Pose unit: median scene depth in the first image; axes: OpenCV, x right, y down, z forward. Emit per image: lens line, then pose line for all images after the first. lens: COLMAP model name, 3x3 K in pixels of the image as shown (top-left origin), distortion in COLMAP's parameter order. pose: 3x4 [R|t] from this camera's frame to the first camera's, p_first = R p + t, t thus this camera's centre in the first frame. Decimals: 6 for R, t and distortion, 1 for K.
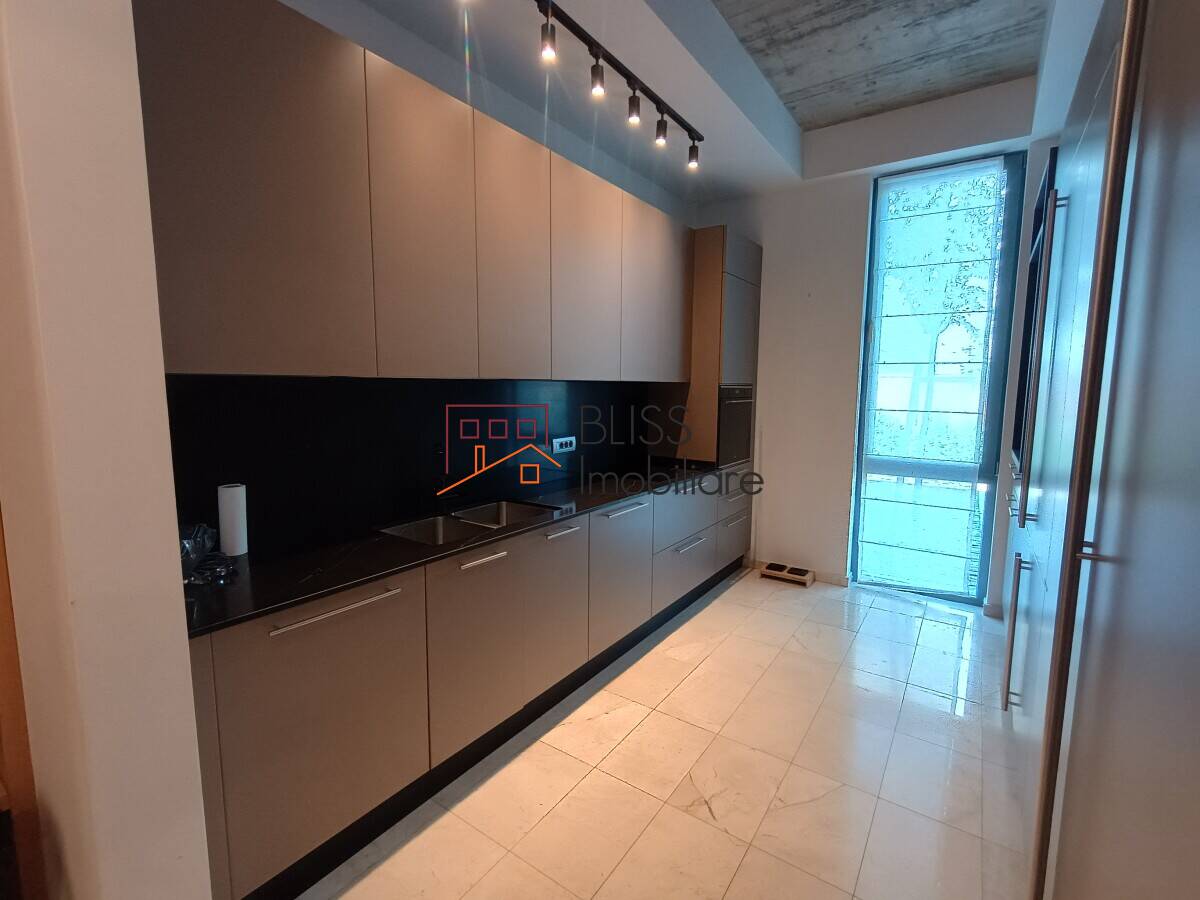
lens RADIAL K [[542.2, 0, 599.5], [0, 542.2, 447.7], [0, 0, 1]] dist [-0.002985, 0.000922]
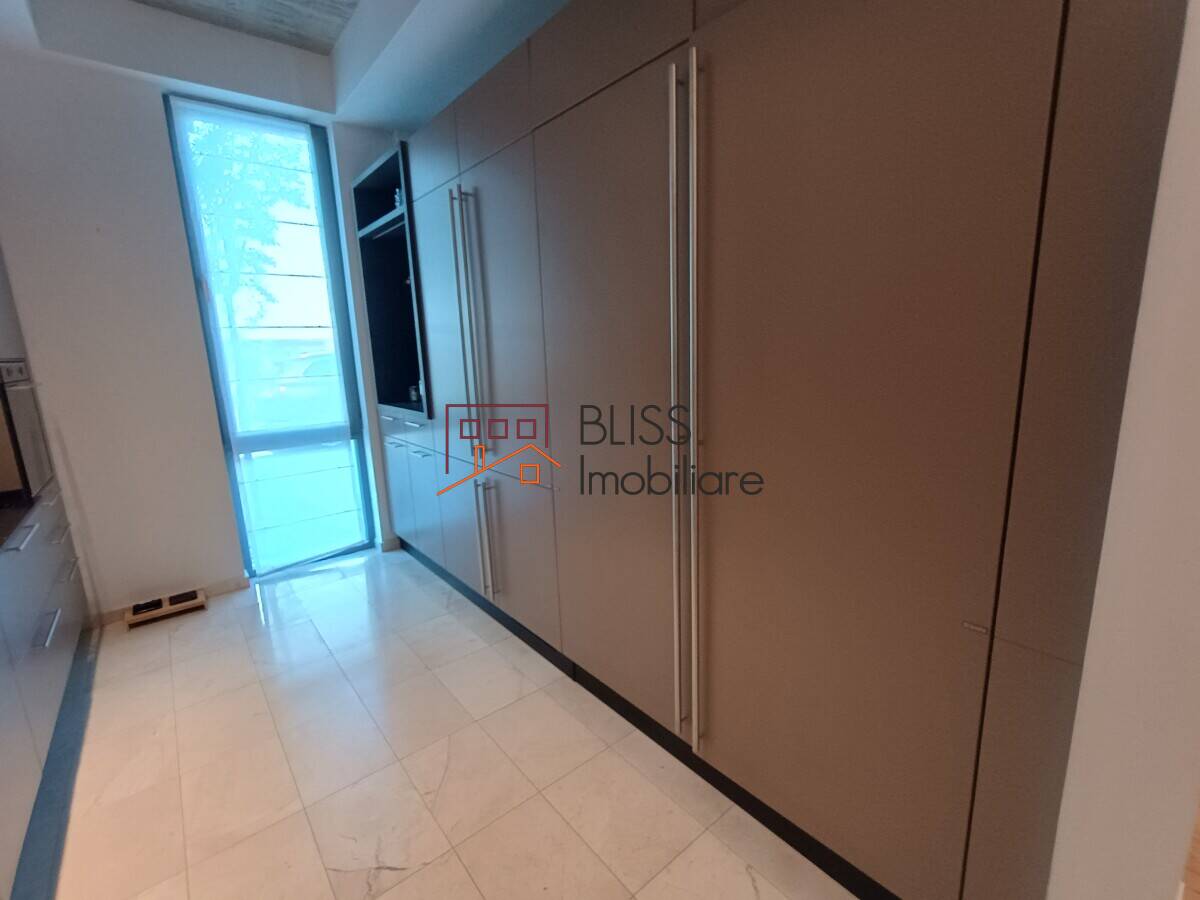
lens RADIAL K [[542.2, 0, 603.2], [0, 542.2, 451.1], [0, 0, 1]] dist [-0.002985, 0.000922]
pose [[0.256512, -0.205503, 0.944442, -0.179252], [0.142310, 0.974516, 0.173396, -0.027091], [-0.956007, 0.089925, 0.279220, 0.194379]]
